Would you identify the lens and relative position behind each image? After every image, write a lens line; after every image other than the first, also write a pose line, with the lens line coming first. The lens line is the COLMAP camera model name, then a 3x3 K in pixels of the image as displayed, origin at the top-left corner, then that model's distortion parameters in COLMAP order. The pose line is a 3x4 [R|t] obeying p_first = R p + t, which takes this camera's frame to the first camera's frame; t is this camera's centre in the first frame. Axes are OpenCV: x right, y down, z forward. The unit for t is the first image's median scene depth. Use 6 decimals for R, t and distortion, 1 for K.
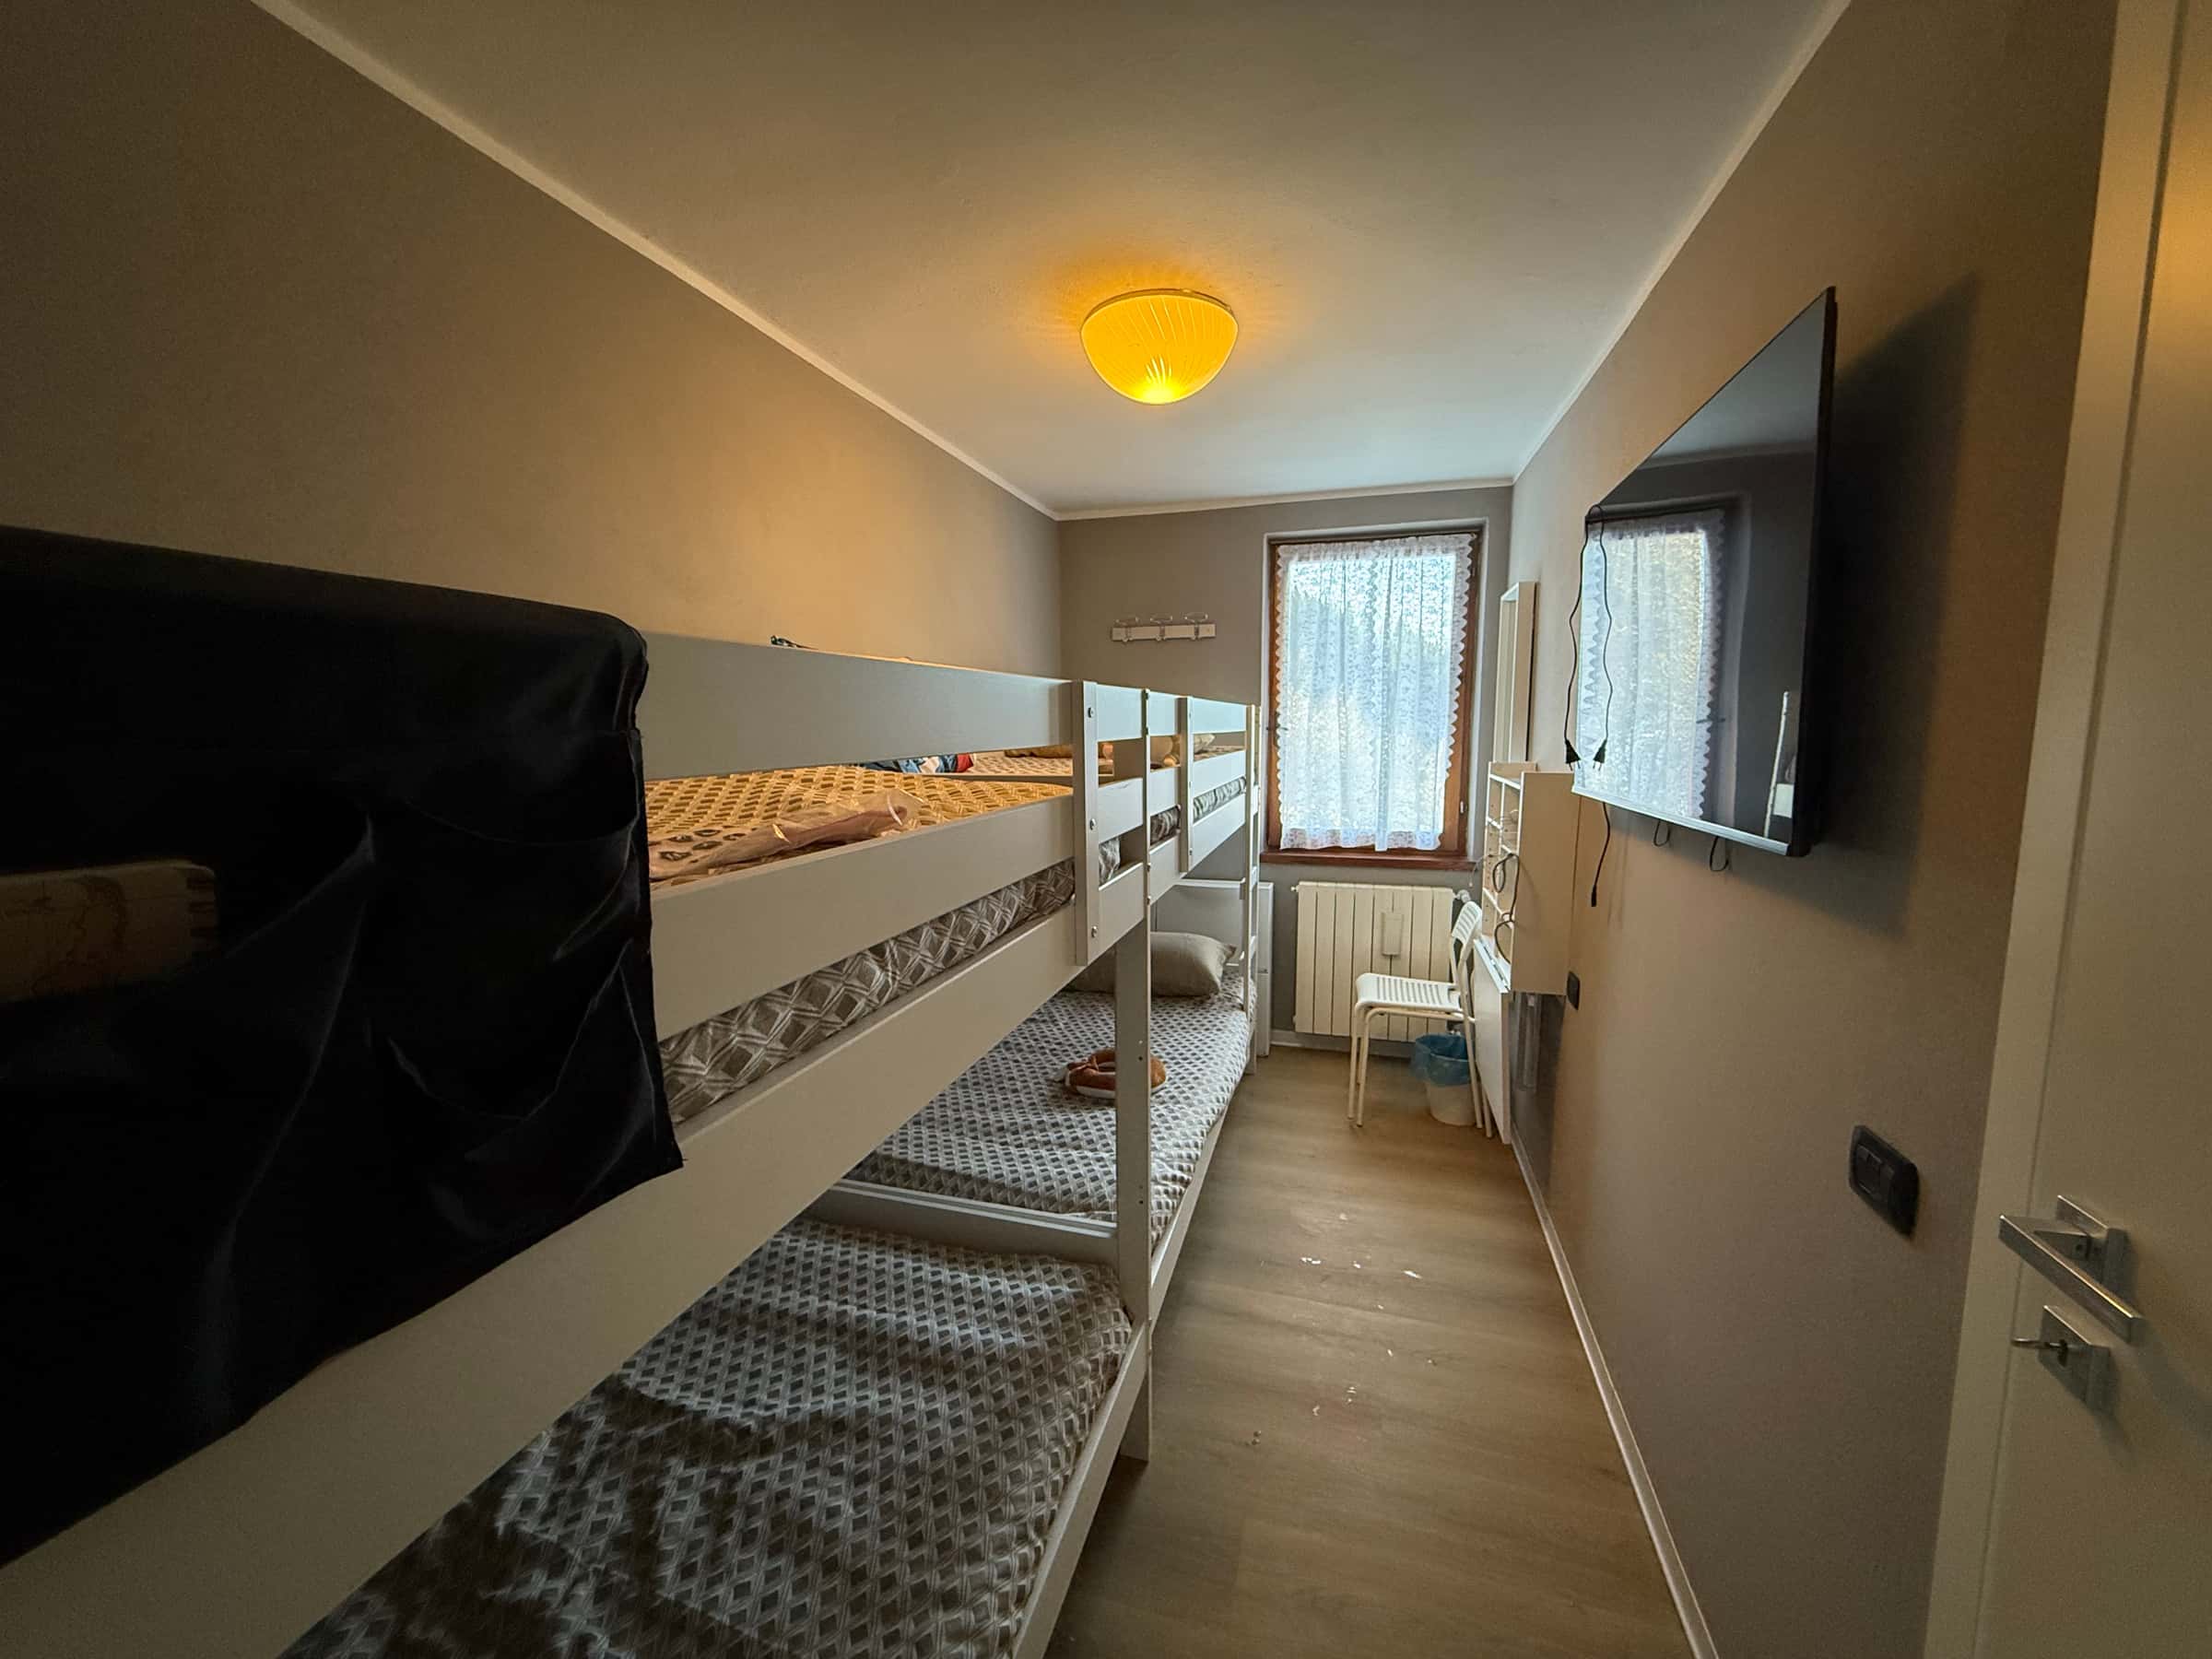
lens RADIAL K [[879.9, 0, 1094.7], [0, 879.9, 831.9], [0, 0, 1]] dist [-0.001800, 0.000114]
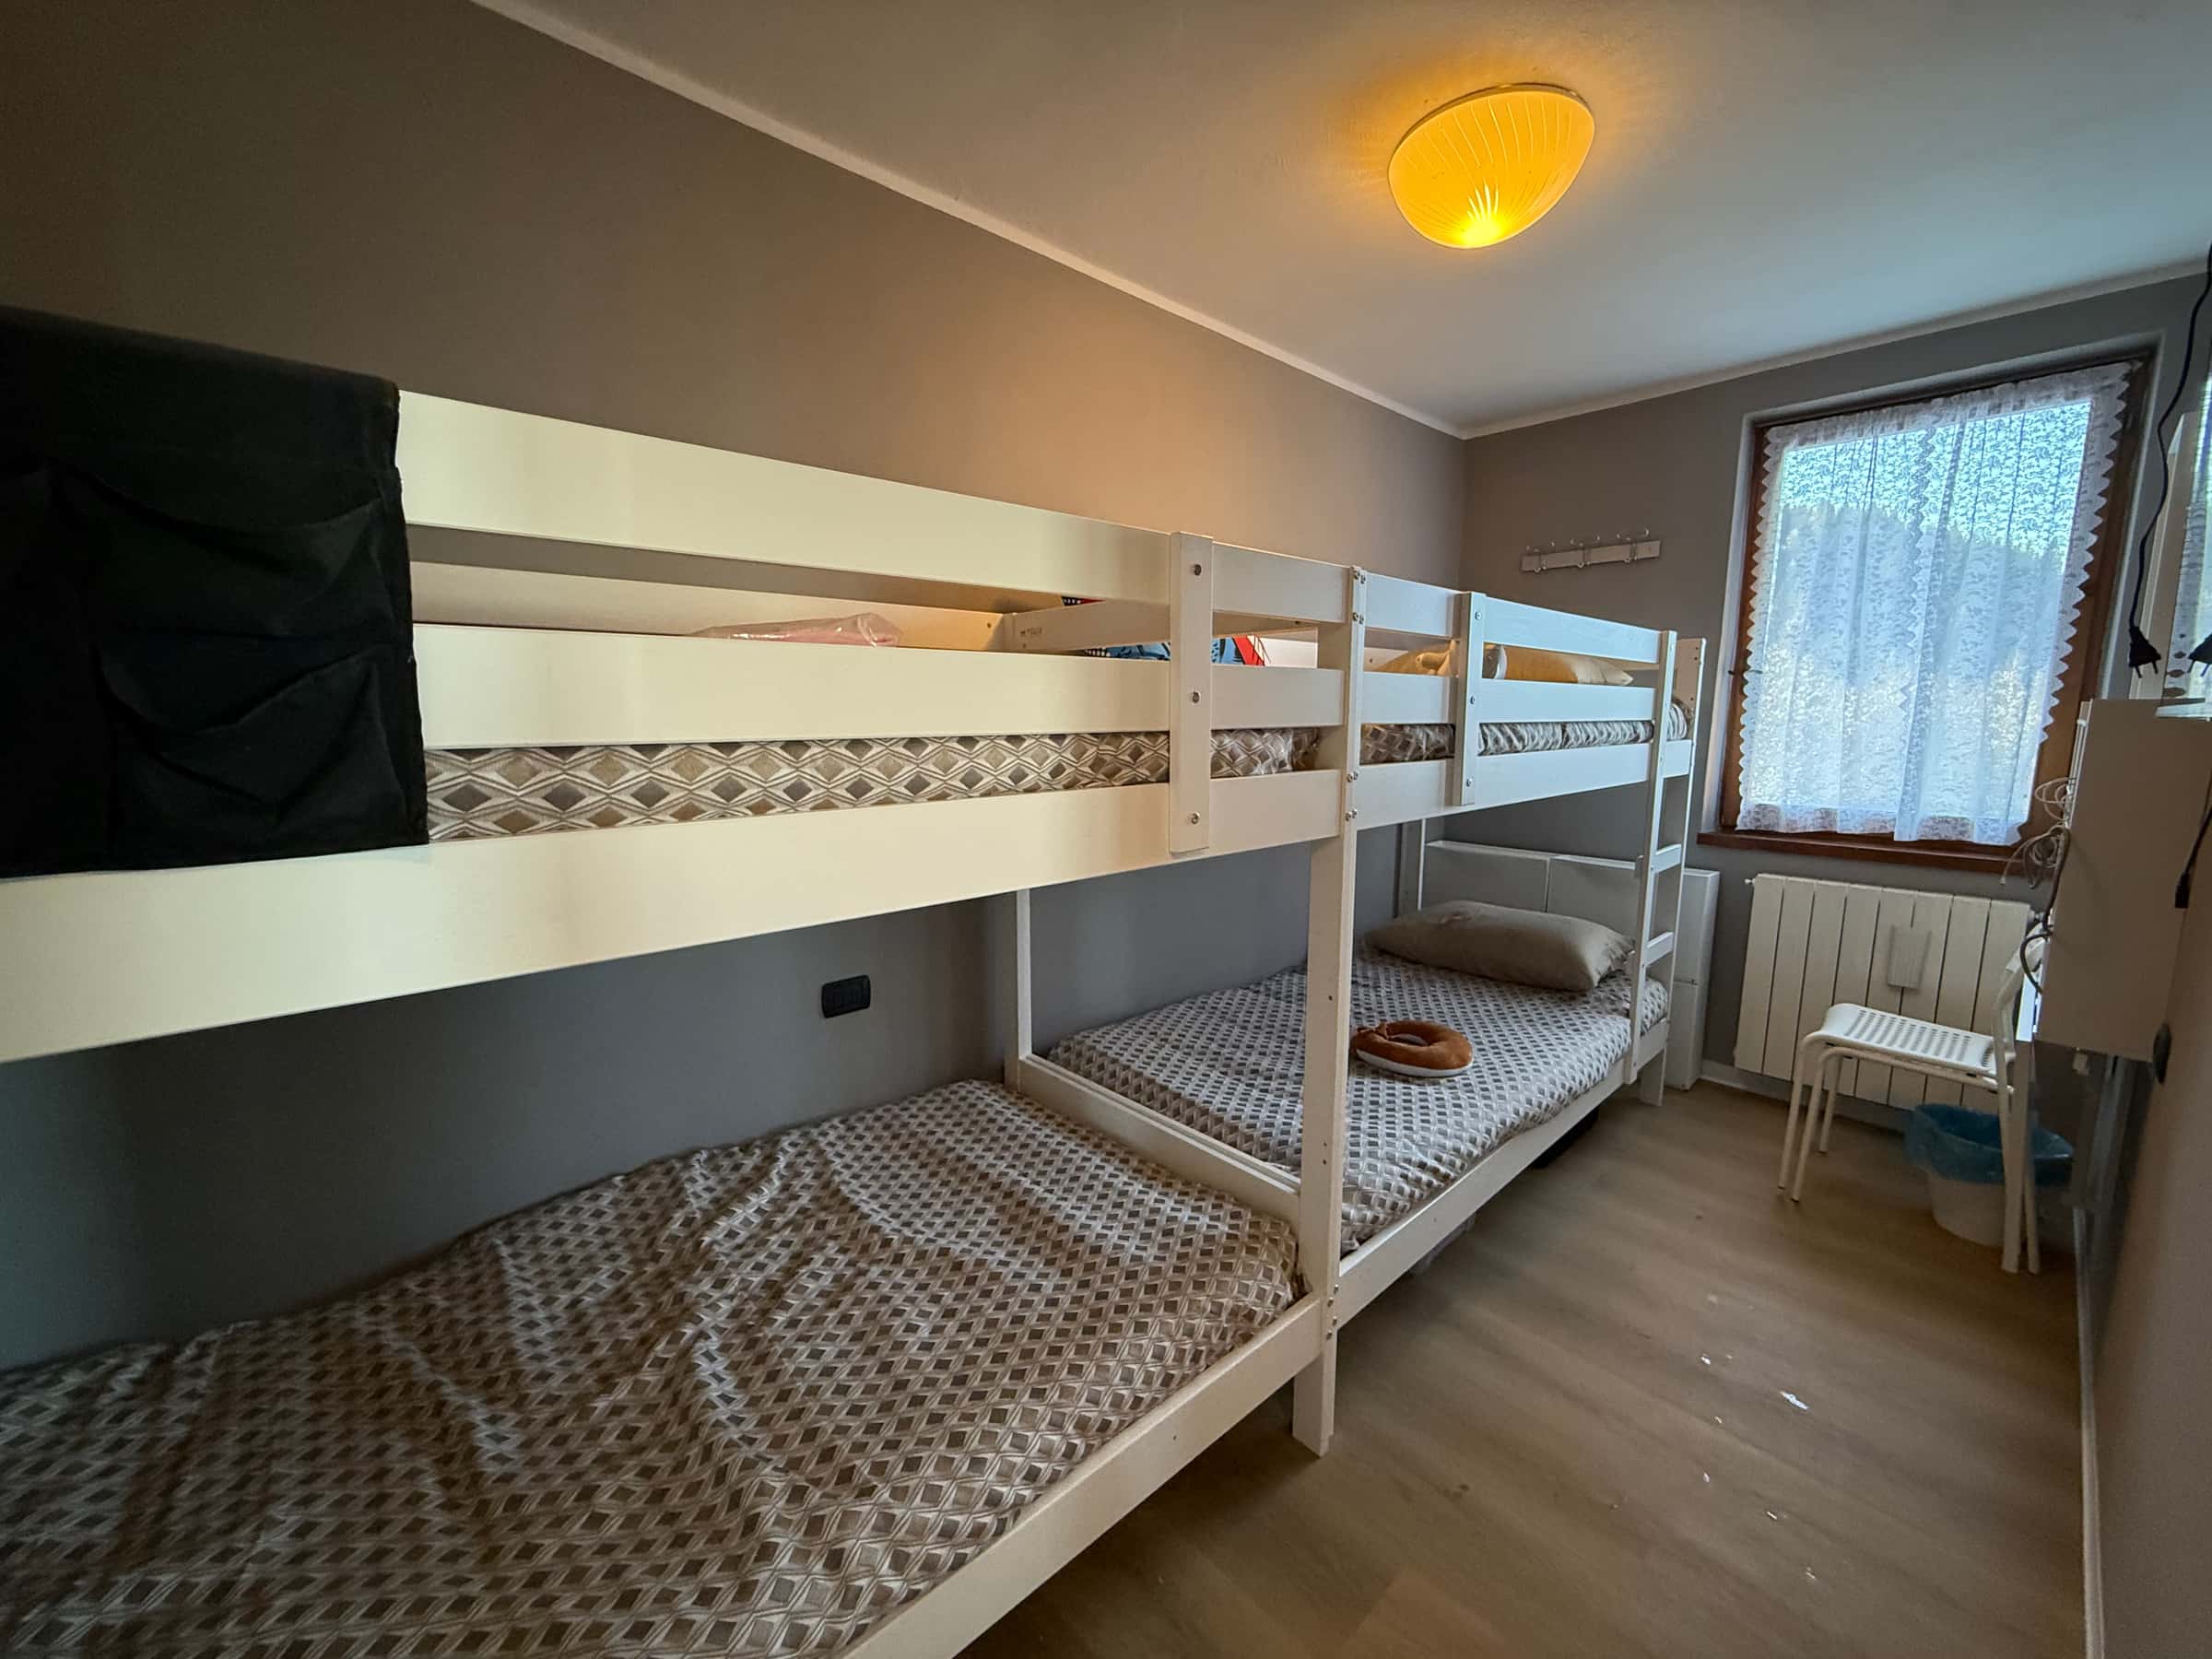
lens RADIAL K [[879.9, 0, 1097.3], [0, 879.9, 831.4], [0, 0, 1]] dist [-0.001800, 0.000114]
pose [[0.858491, 0.080398, -0.506487, 0.191004], [-0.071992, 0.996748, 0.036195, 0.052930], [0.507750, 0.005390, 0.861488, 0.087702]]
